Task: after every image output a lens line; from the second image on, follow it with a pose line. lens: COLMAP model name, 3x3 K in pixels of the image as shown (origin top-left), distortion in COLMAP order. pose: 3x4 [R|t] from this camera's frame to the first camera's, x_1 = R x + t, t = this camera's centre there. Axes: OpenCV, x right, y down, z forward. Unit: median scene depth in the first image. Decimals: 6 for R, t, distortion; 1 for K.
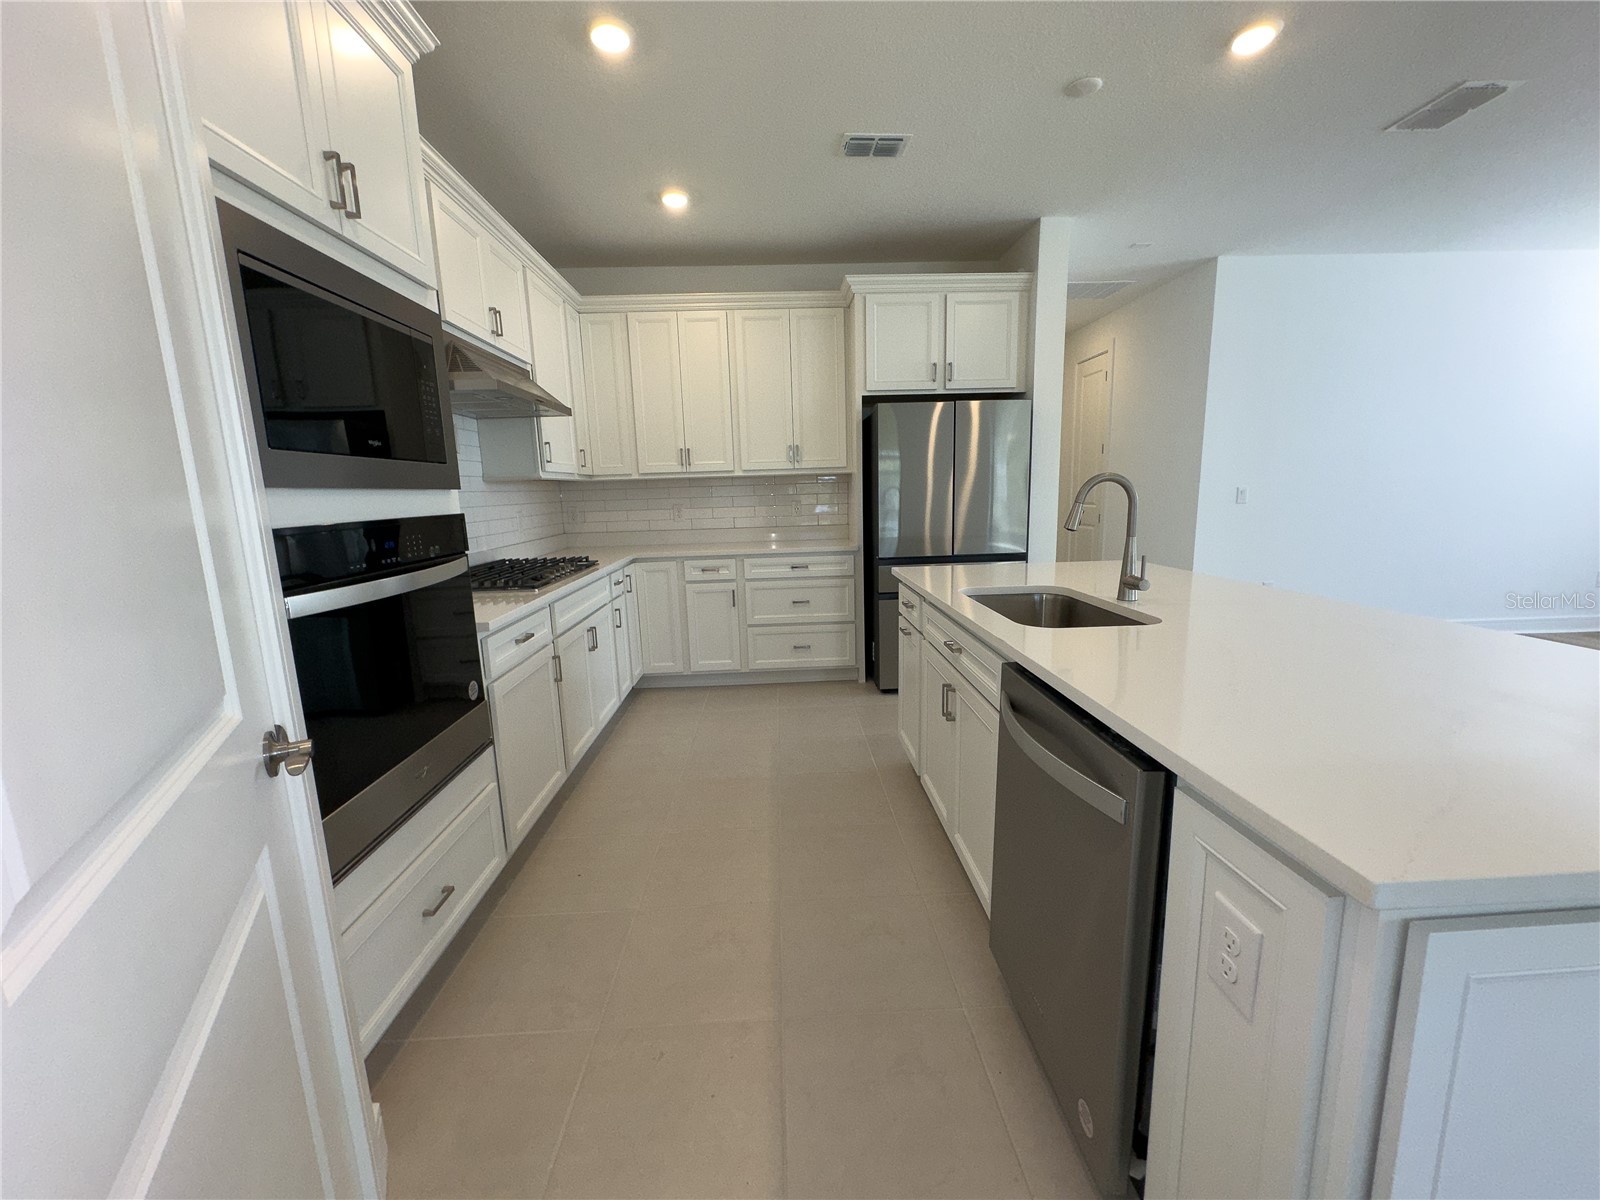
lens RADIAL K [[634.7, 0, 800.0], [0, 634.7, 600.0], [0, 0, 1]] dist [-0.001741, 0.000120]
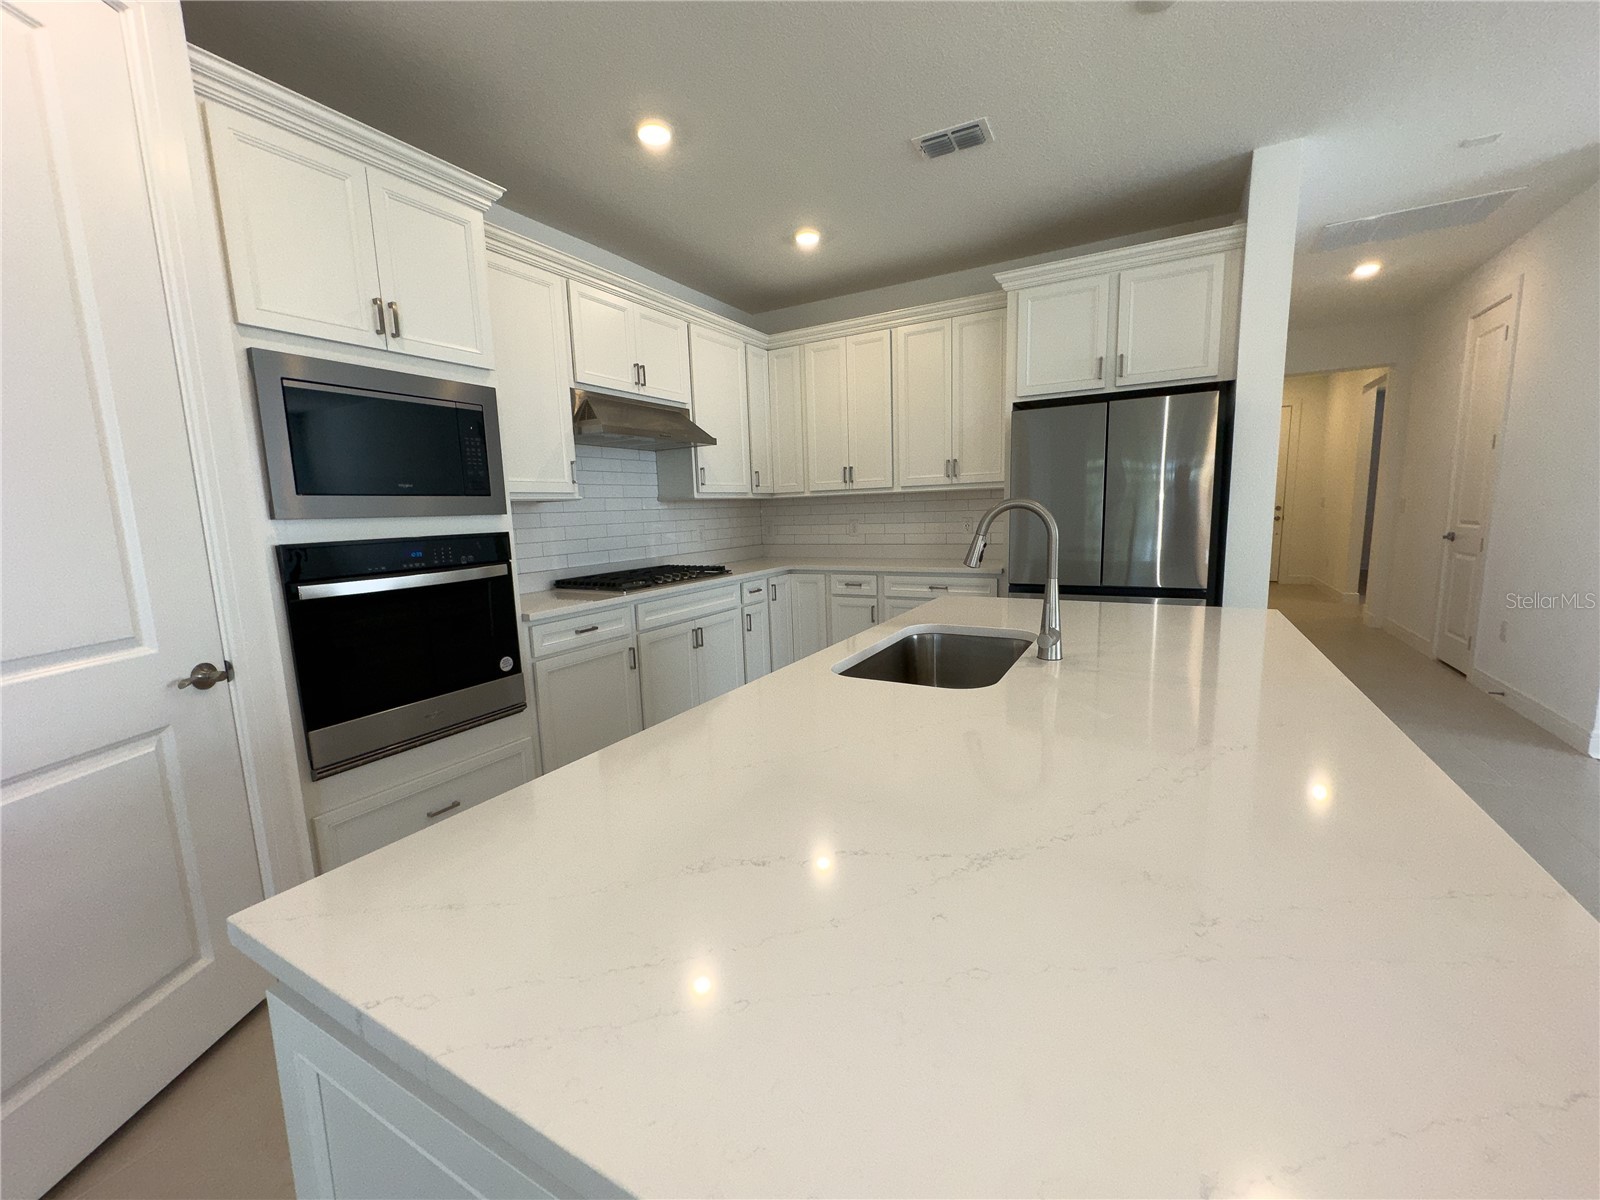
lens RADIAL K [[634.7, 0, 800.0], [0, 634.7, 600.0], [0, 0, 1]] dist [-0.001741, 0.000120]
pose [[0.849840, 0.077501, -0.521311, 0.326641], [-0.084002, 0.996403, 0.011191, -0.027413], [0.520303, 0.034281, 0.853293, 0.082187]]
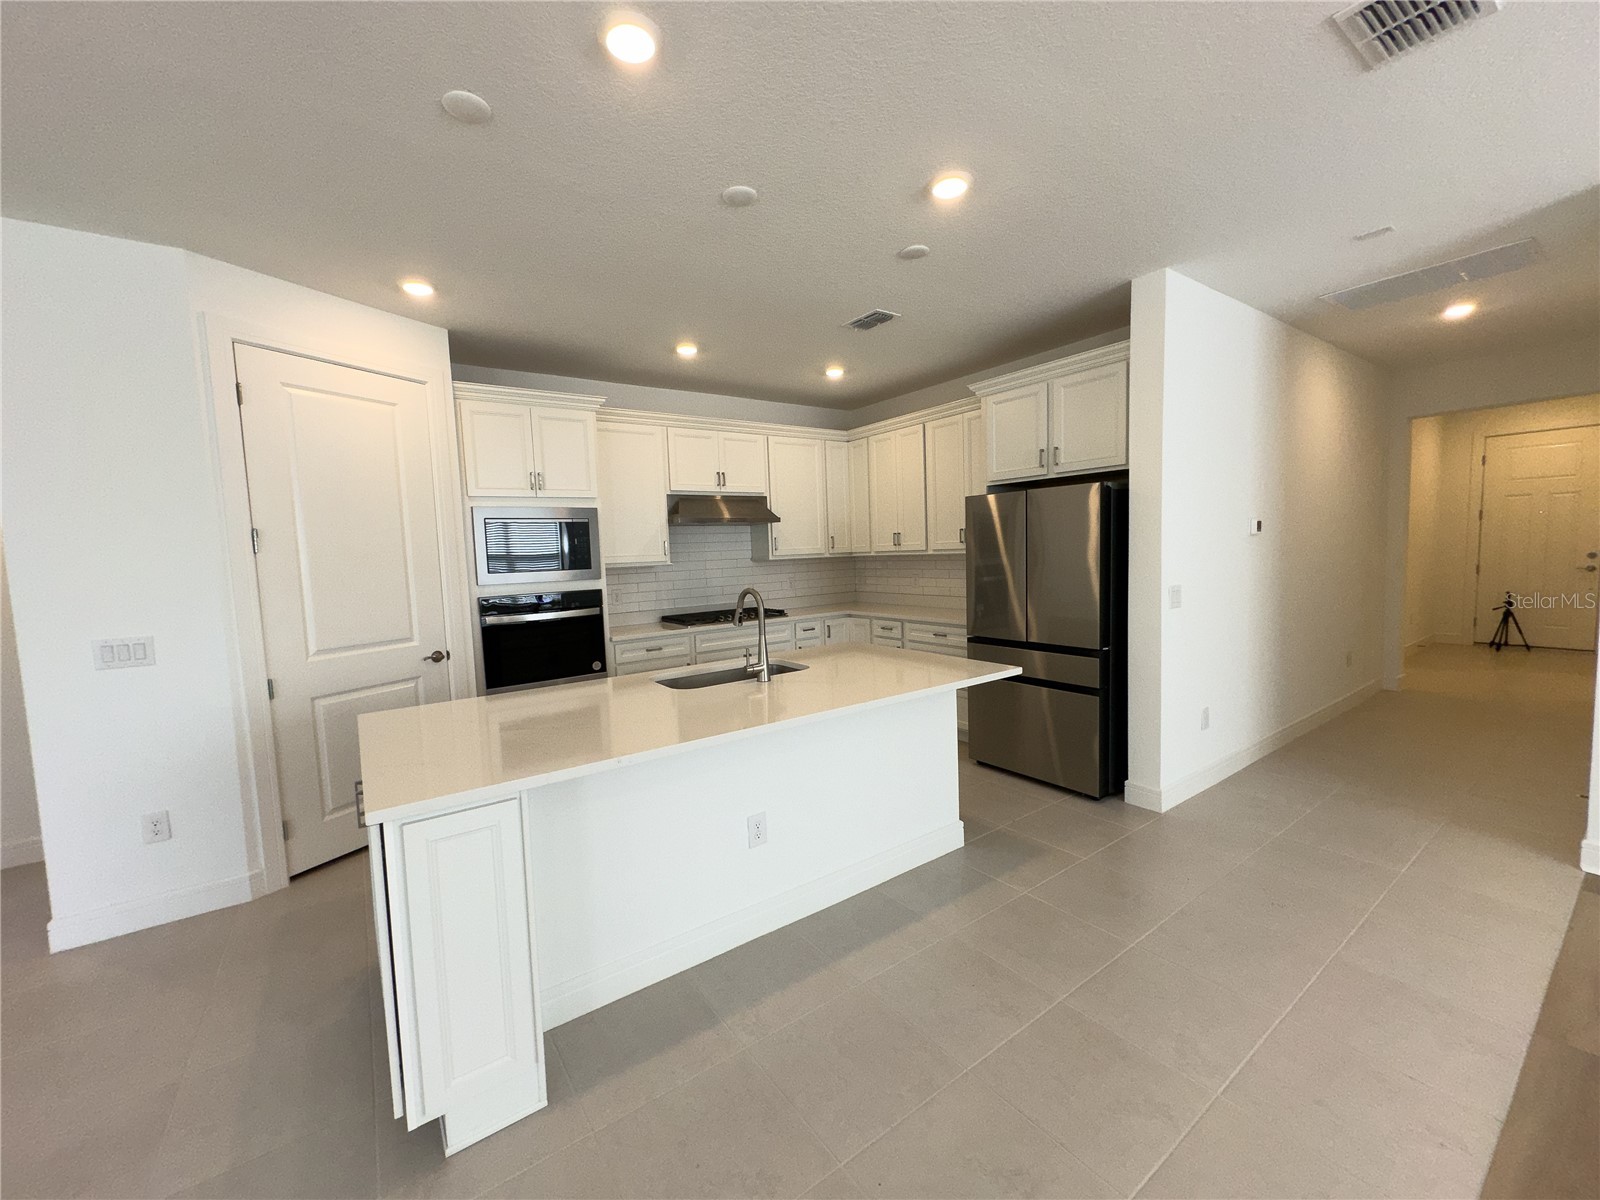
lens RADIAL K [[632.9, 0, 800.0], [0, 632.9, 600.0], [0, 0, 1]] dist [0.000551, 0.000073]
pose [[0.545834, 0.077641, -0.834288, 0.831157], [-0.124763, 0.992129, 0.010704, -0.097731], [0.828553, 0.098245, 0.551225, 0.151275]]
